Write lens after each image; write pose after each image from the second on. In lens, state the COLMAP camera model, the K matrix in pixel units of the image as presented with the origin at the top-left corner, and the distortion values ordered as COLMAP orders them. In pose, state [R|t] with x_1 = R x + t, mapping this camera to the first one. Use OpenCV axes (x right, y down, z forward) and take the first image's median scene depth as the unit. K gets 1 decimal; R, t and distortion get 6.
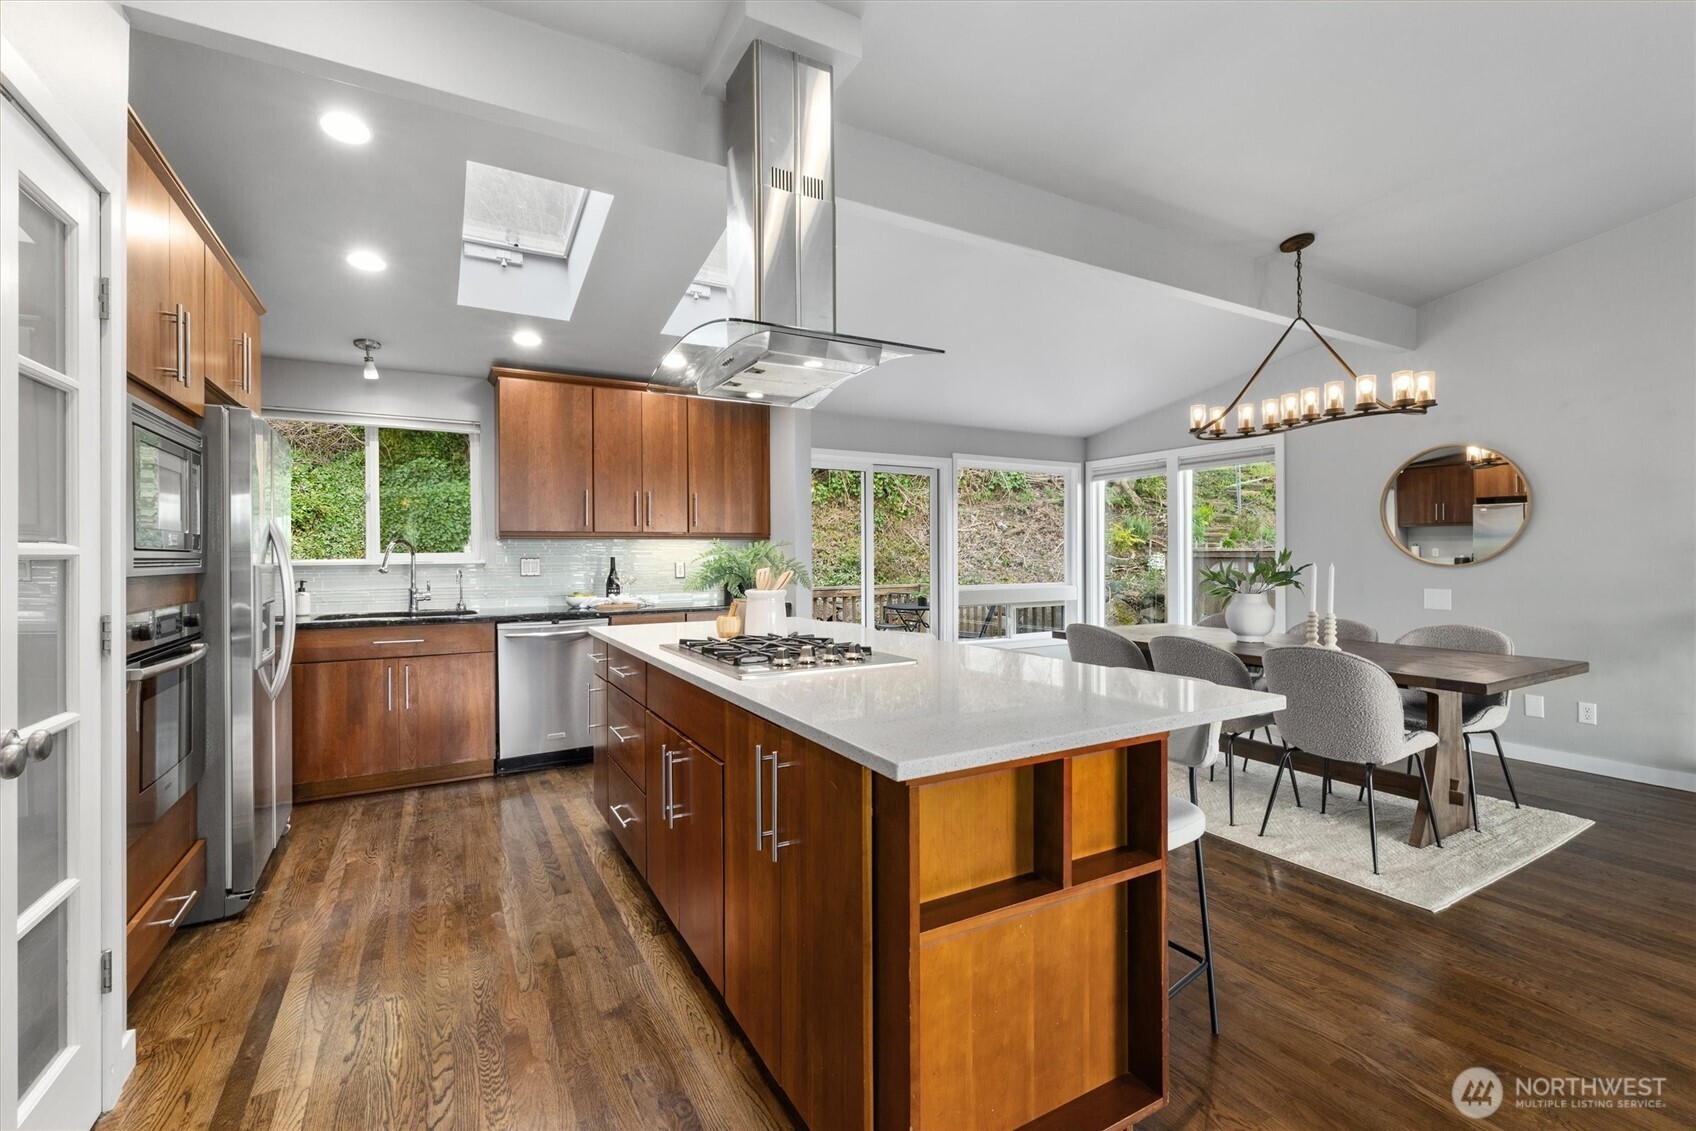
lens RADIAL K [[732.6, 0, 845.7], [0, 732.6, 555.0], [0, 0, 1]] dist [0.002122, 0.000042]
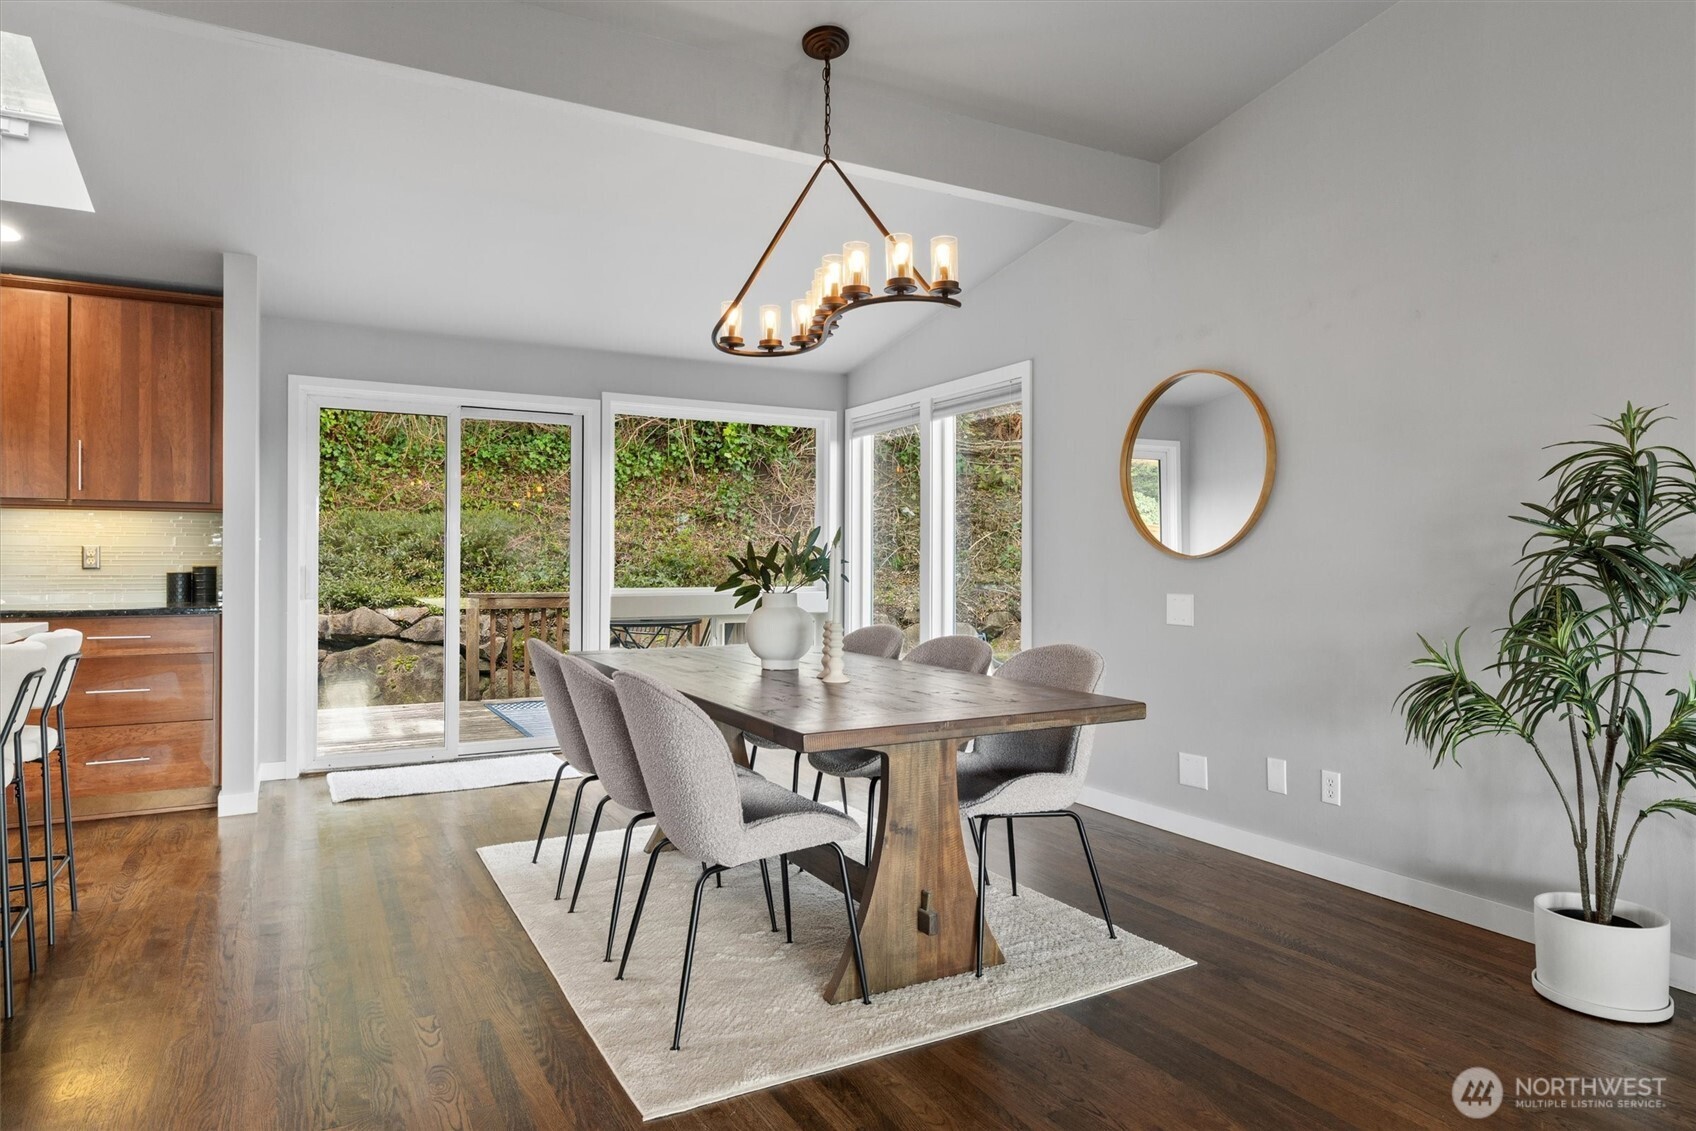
lens RADIAL K [[1007.0, 0, 847.0], [0, 1007.0, 552.2], [0, 0, 1]] dist [-0.001051, 0.000200]
pose [[0.999843, 0.008472, -0.015559, 0.509767], [-0.008600, 0.999930, -0.008174, 0.019093], [0.015488, 0.008306, 0.999846, 0.100743]]
